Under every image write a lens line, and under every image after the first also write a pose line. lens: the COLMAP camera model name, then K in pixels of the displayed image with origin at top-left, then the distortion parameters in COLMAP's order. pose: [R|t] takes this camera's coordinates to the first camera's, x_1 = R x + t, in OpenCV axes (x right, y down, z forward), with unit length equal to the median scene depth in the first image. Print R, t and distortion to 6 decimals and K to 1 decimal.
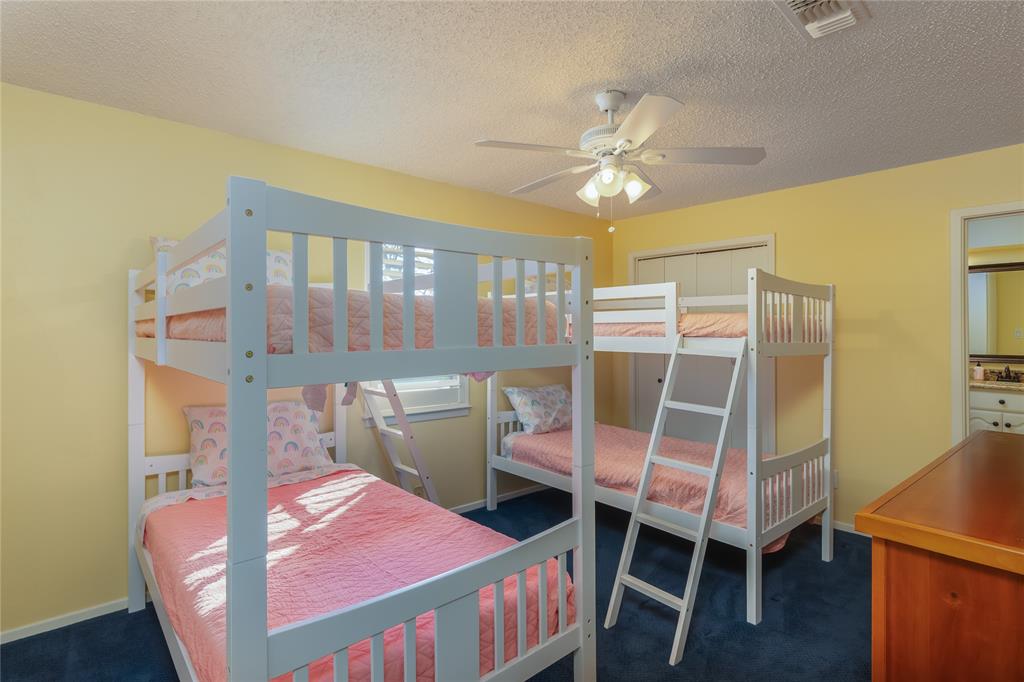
lens RADIAL K [[515.8, 0, 508.6], [0, 515.8, 338.3], [0, 0, 1]] dist [-0.004019, -0.000604]
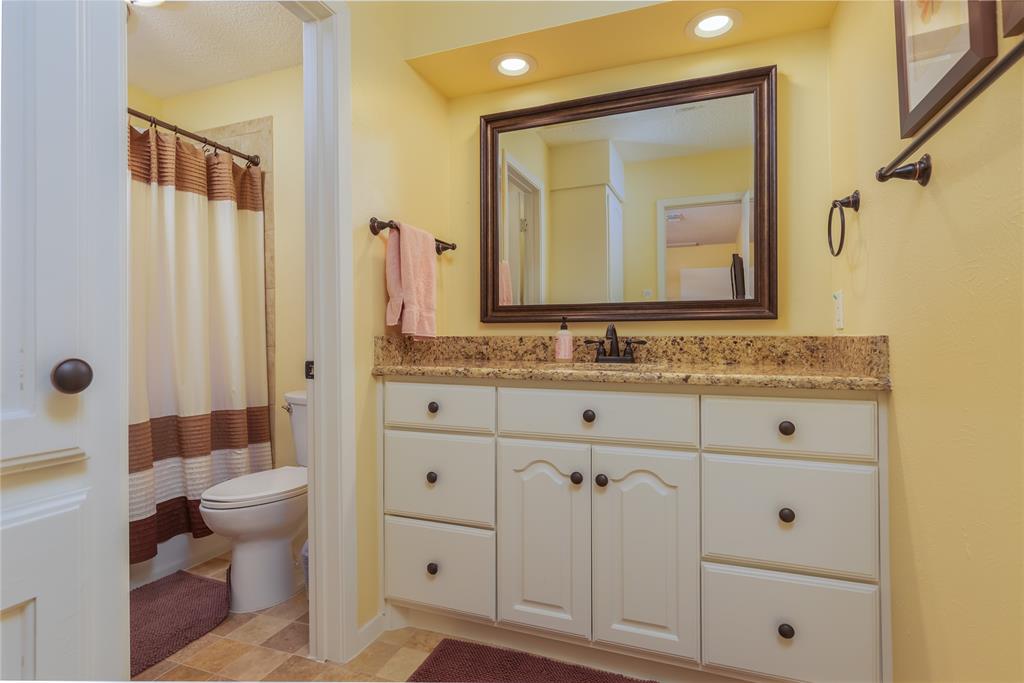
lens RADIAL K [[515.8, 0, 512.1], [0, 515.8, 338.5], [0, 0, 1]] dist [-0.004019, -0.000604]
pose [[0.882935, -0.005306, 0.469465, 0.689136], [0.010074, 0.999920, -0.007644, 0.066515], [-0.469387, 0.011478, 0.882918, 0.653407]]
